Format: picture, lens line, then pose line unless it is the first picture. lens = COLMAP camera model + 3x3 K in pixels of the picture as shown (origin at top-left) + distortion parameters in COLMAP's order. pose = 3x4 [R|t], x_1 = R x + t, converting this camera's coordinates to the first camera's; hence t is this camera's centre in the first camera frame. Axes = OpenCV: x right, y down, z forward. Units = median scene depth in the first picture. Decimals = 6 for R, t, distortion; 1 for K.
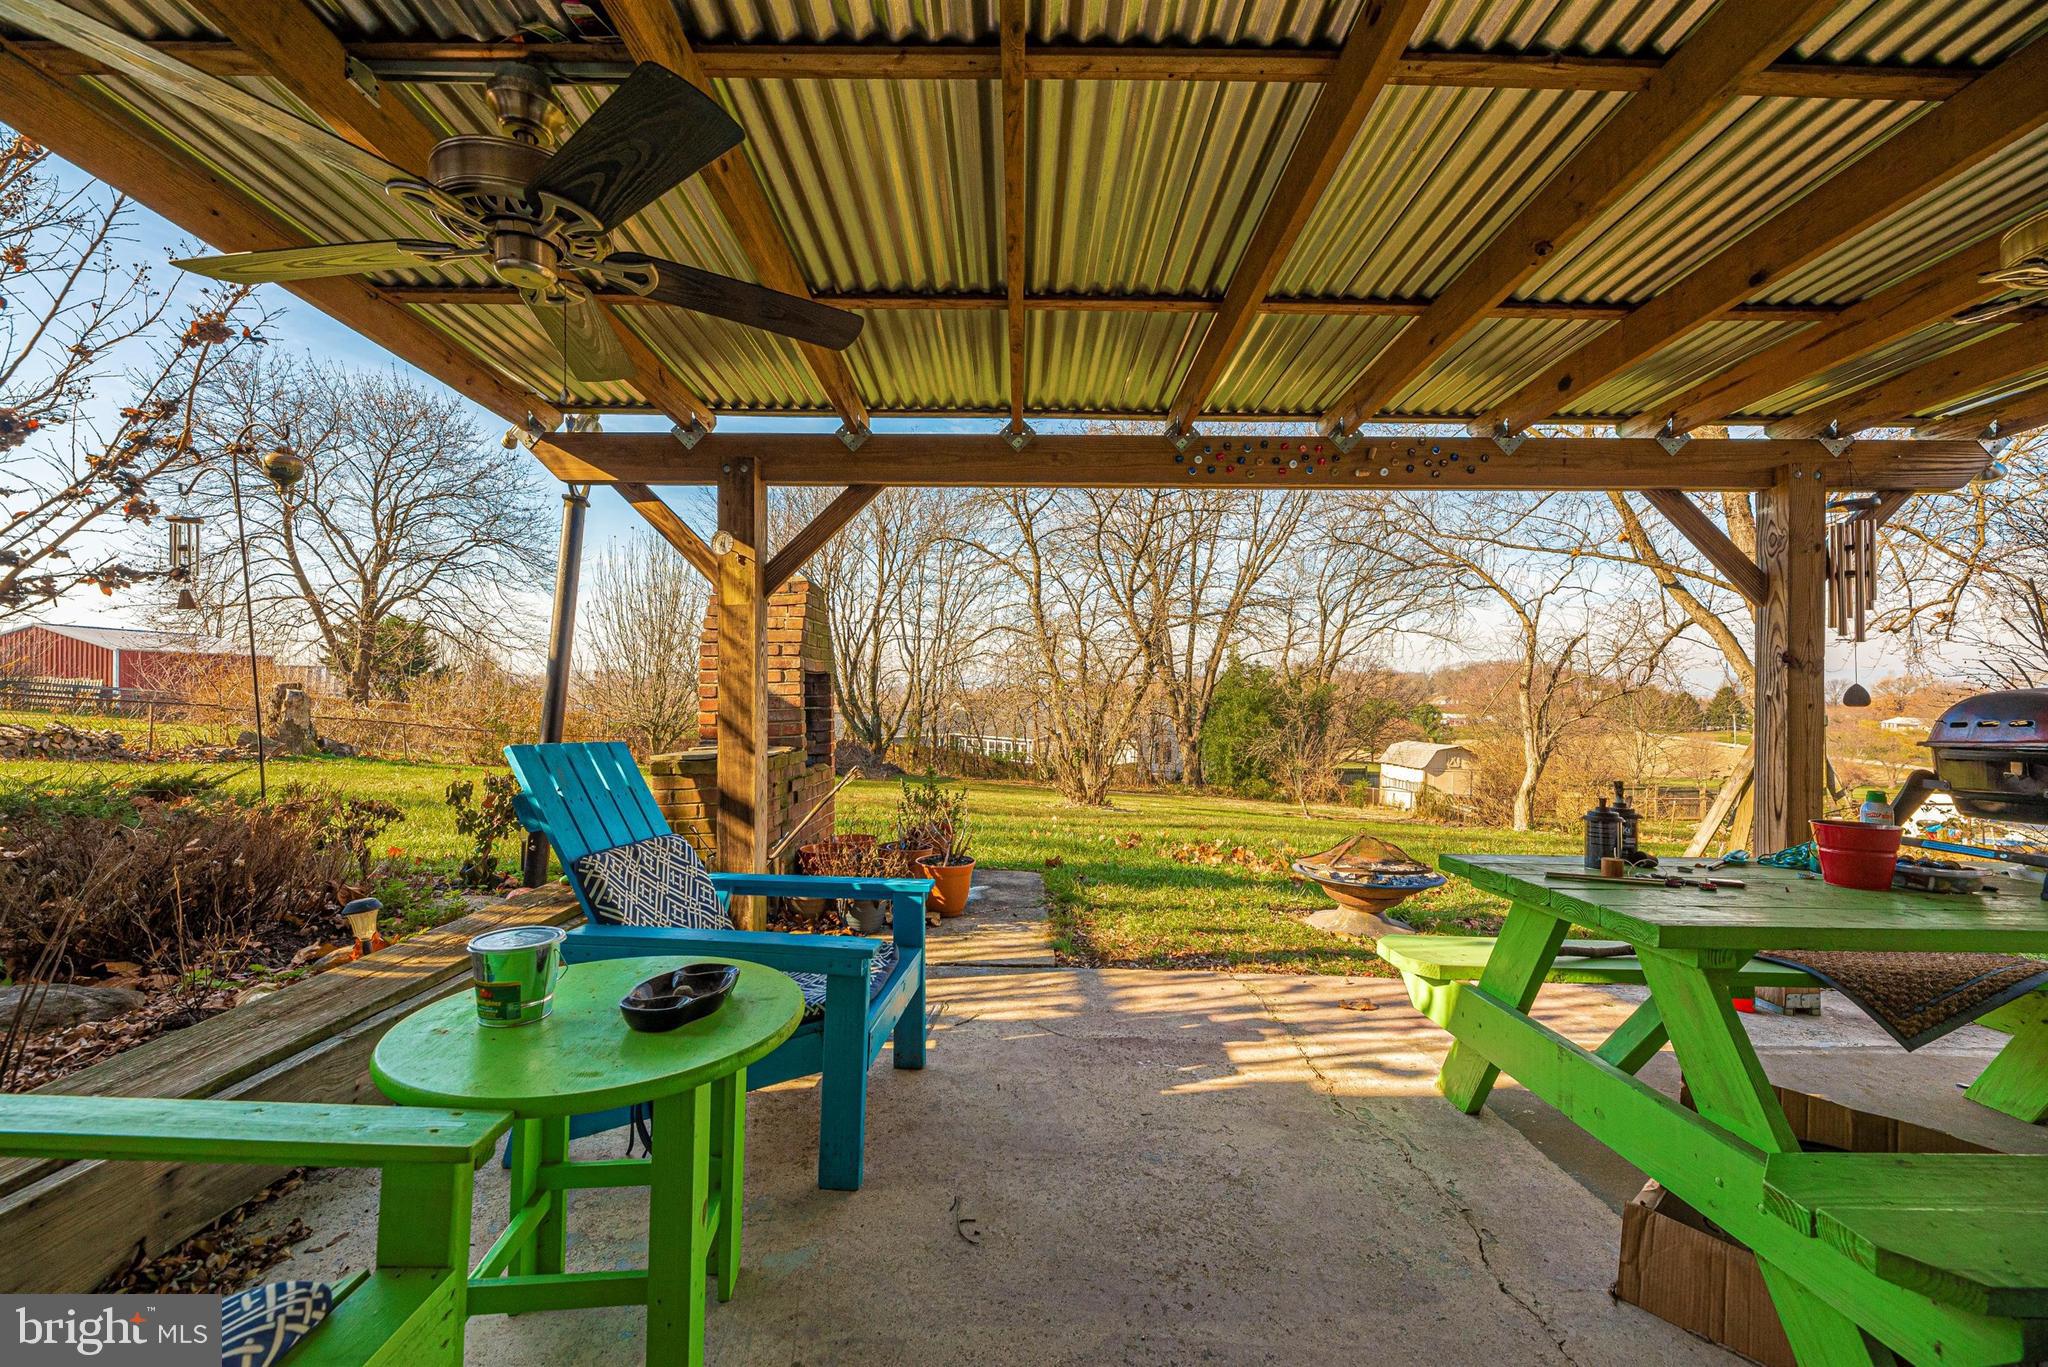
lens RADIAL K [[841.5, 0, 1021.0], [0, 841.5, 692.4], [0, 0, 1]] dist [0.000175, 0.000277]
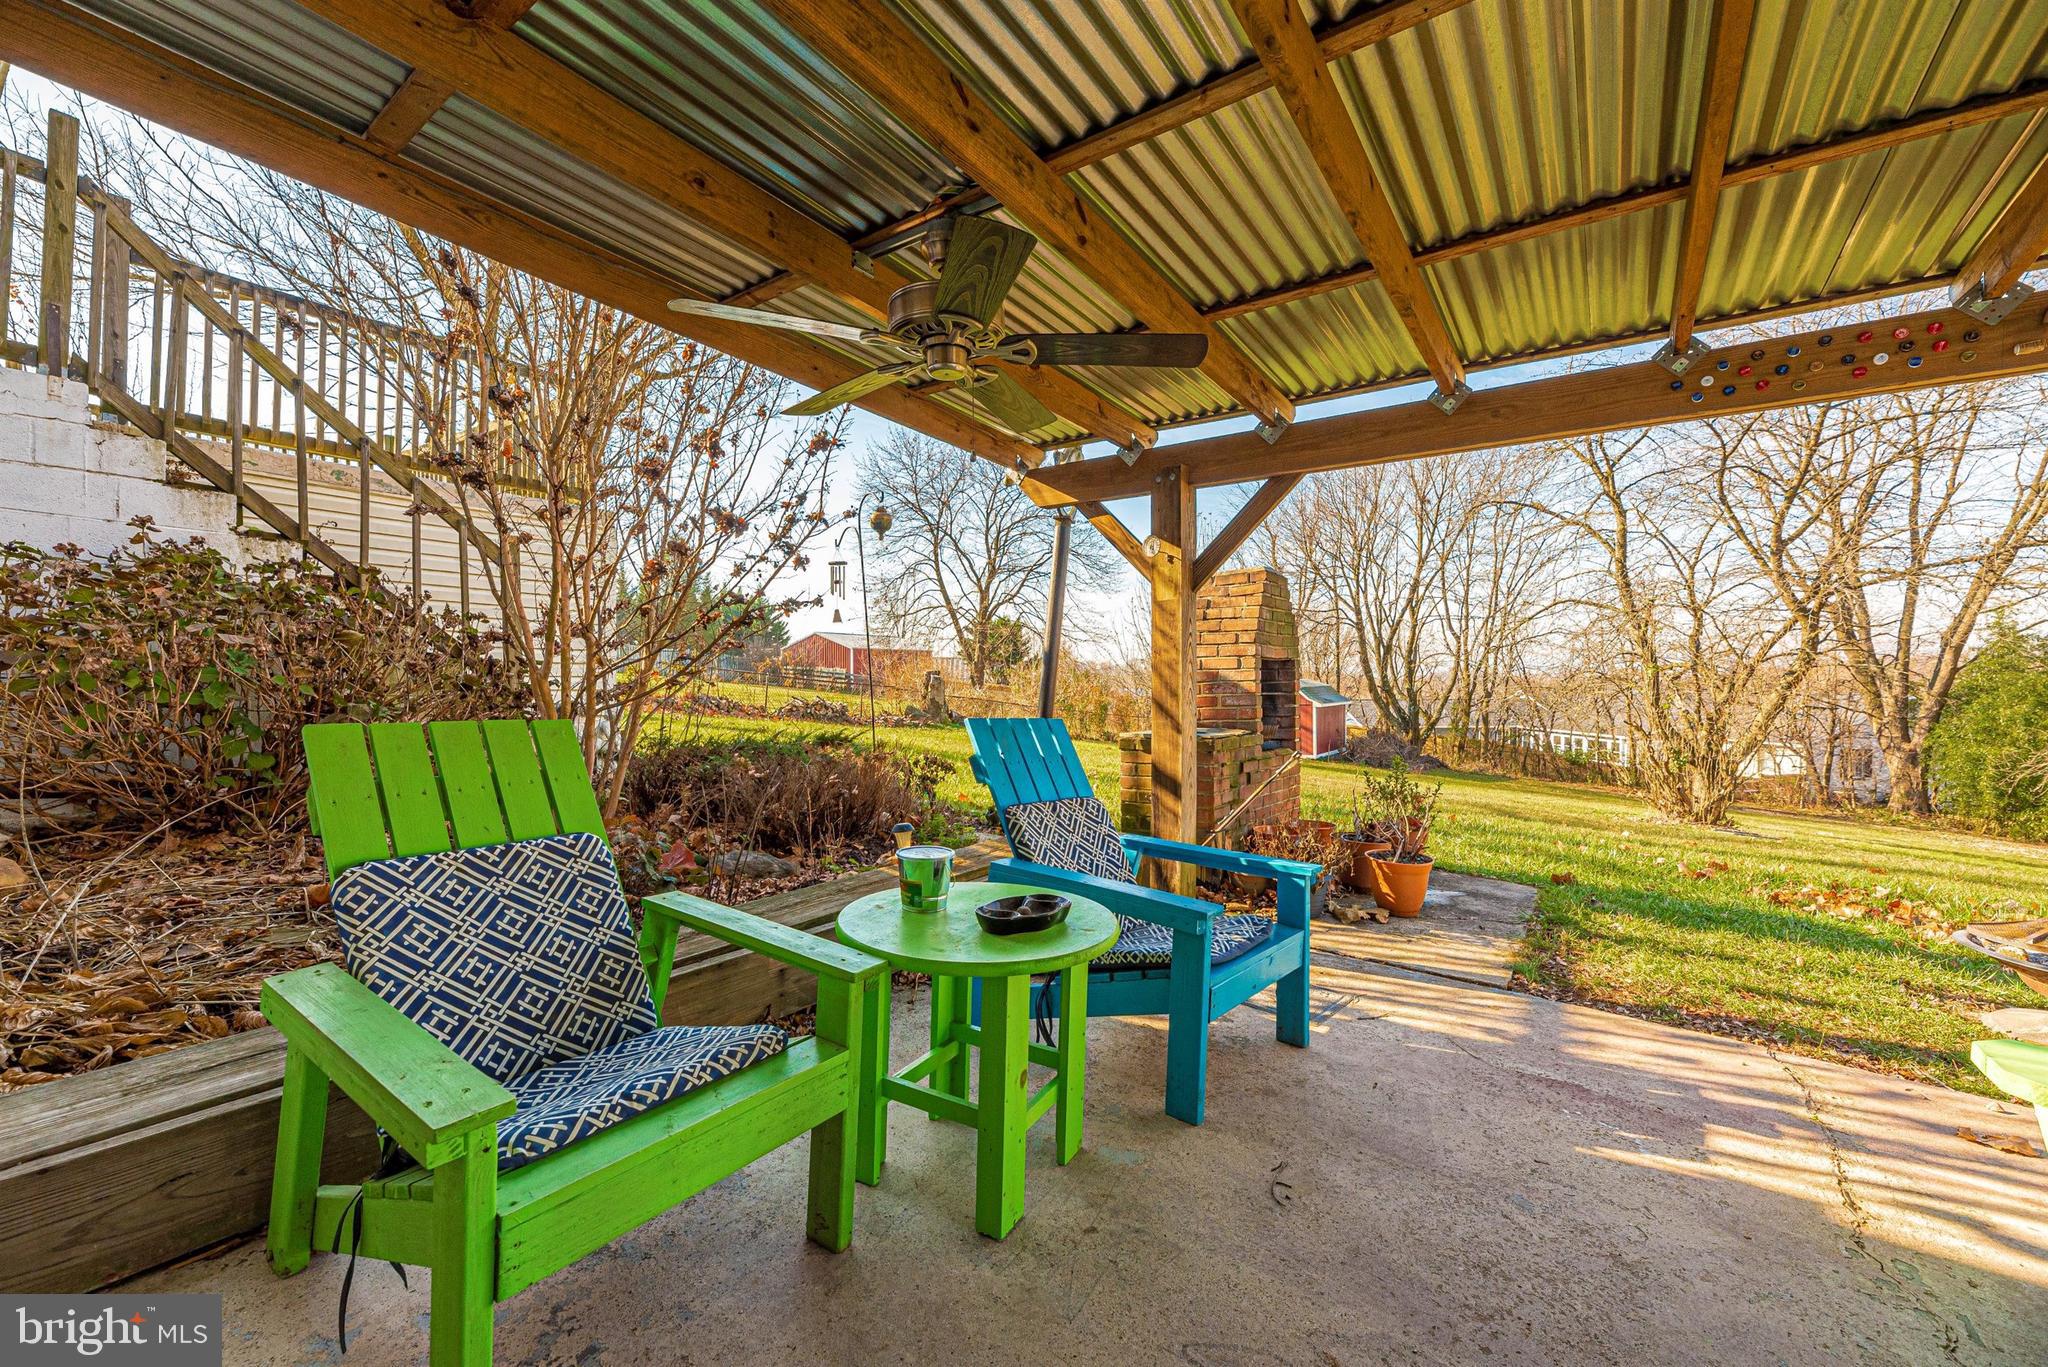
lens RADIAL K [[825.4, 0, 992.3], [0, 825.4, 695.6], [0, 0, 1]] dist [0.002564, -0.000054]
pose [[0.795429, 0.014701, -0.605869, 0.136898], [-0.001738, 0.999757, 0.021977, -0.000974], [0.606044, -0.016428, 0.795261, -0.013637]]
